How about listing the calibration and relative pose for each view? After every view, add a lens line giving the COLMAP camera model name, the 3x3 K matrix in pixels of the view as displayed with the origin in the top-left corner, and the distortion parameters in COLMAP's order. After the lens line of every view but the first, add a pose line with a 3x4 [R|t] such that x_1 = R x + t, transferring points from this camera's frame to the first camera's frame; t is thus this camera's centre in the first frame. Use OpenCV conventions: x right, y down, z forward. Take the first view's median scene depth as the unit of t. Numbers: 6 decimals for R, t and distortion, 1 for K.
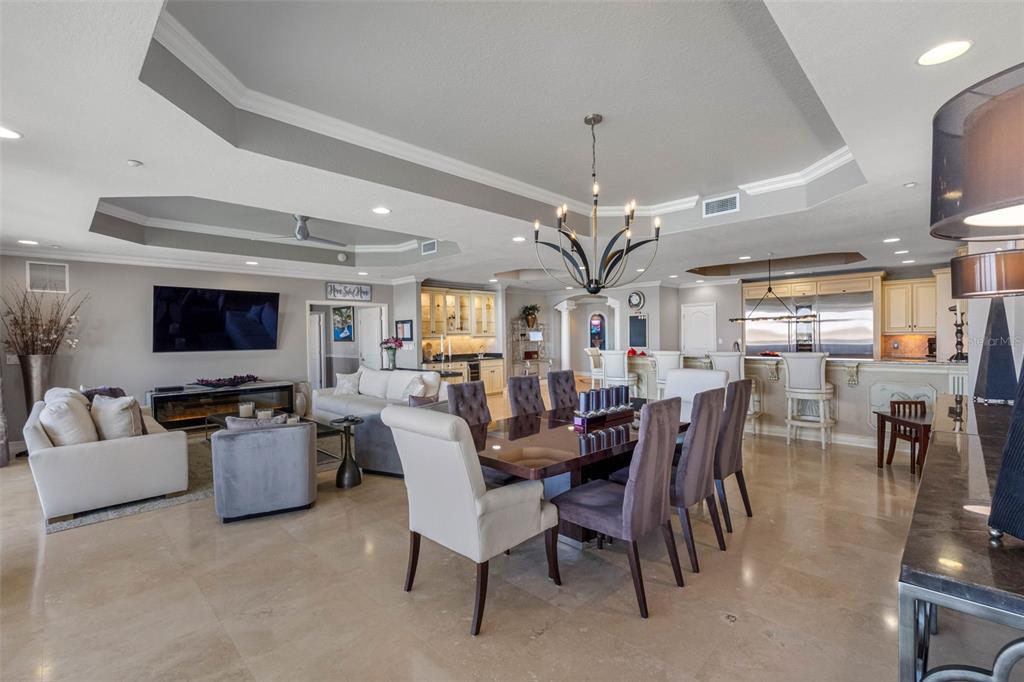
lens RADIAL K [[453.2, 0, 511.4], [0, 453.2, 338.8], [0, 0, 1]] dist [0.001542, -0.002091]
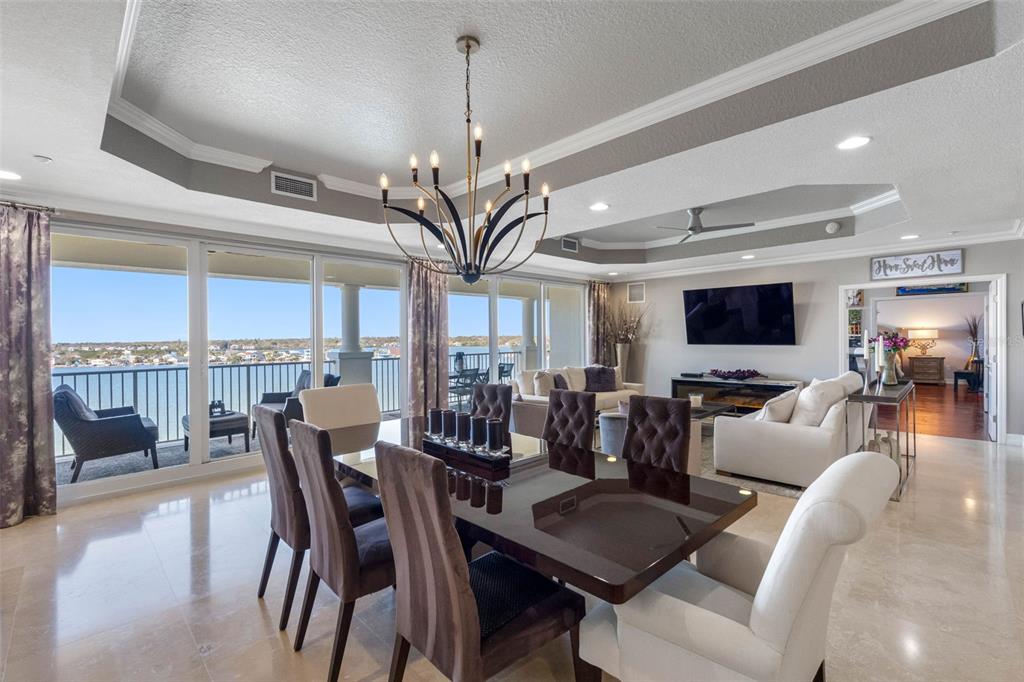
lens RADIAL K [[453.2, 0, 517.4], [0, 453.2, 338.6], [0, 0, 1]] dist [0.001542, -0.002091]
pose [[0.007713, 0.017740, -0.999813, 0.394461], [0.006411, 0.999821, 0.017790, -0.009146], [0.999950, -0.006547, 0.007598, 0.464561]]
